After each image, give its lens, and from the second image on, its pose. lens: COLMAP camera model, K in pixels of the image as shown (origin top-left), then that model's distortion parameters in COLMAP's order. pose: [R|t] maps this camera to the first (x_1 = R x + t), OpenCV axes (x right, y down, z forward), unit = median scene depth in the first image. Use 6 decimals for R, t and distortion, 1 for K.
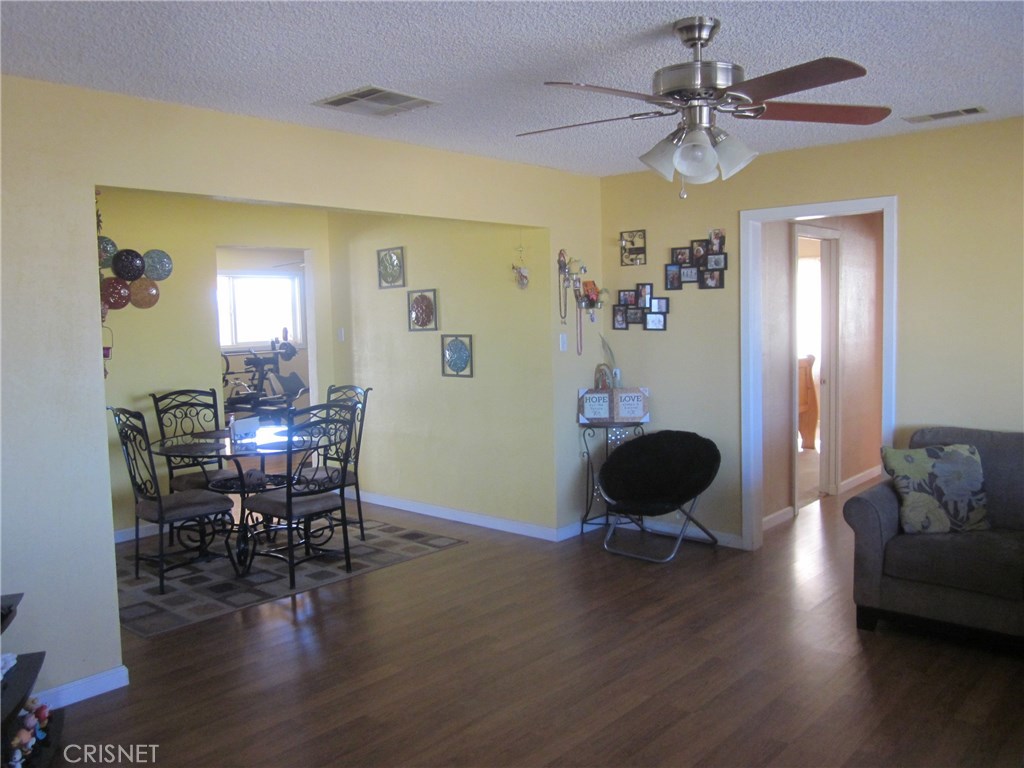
lens RADIAL K [[860.0, 0, 511.7], [0, 860.0, 385.6], [0, 0, 1]] dist [-0.008774, -0.002084]
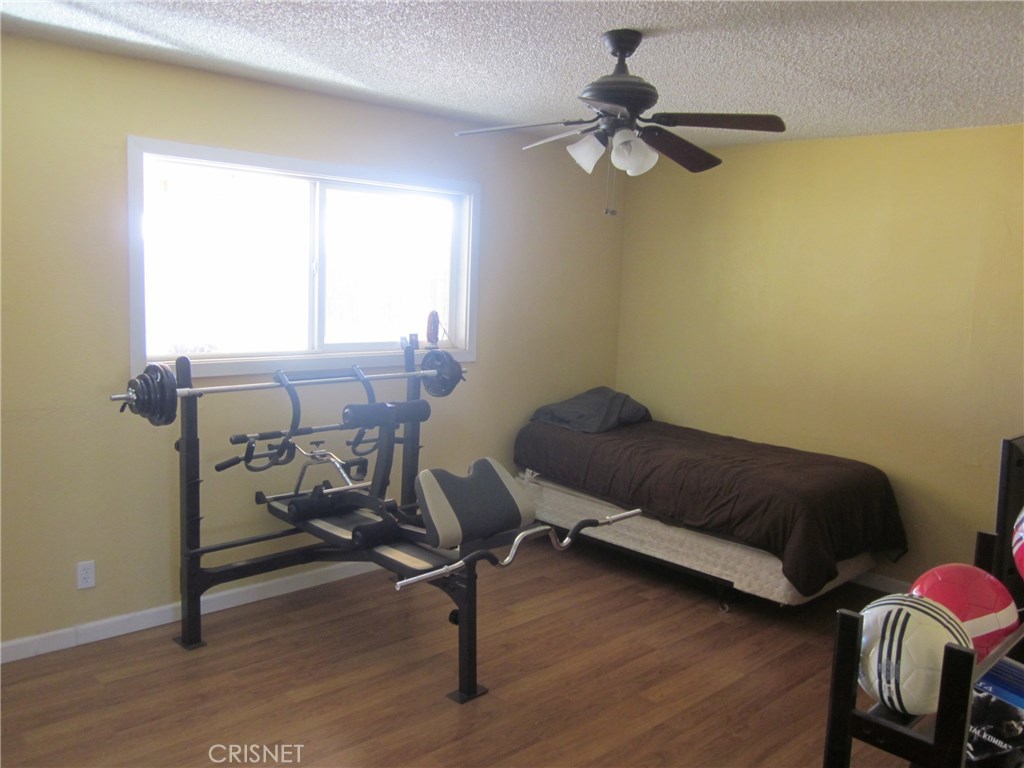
lens RADIAL K [[860.0, 0, 513.1], [0, 860.0, 382.6], [0, 0, 1]] dist [-0.008774, -0.002084]
pose [[0.993589, 0.077220, -0.082567, -0.203882], [-0.073484, 0.996171, 0.047372, -0.061208], [0.085909, -0.041001, 0.995459, 0.627042]]
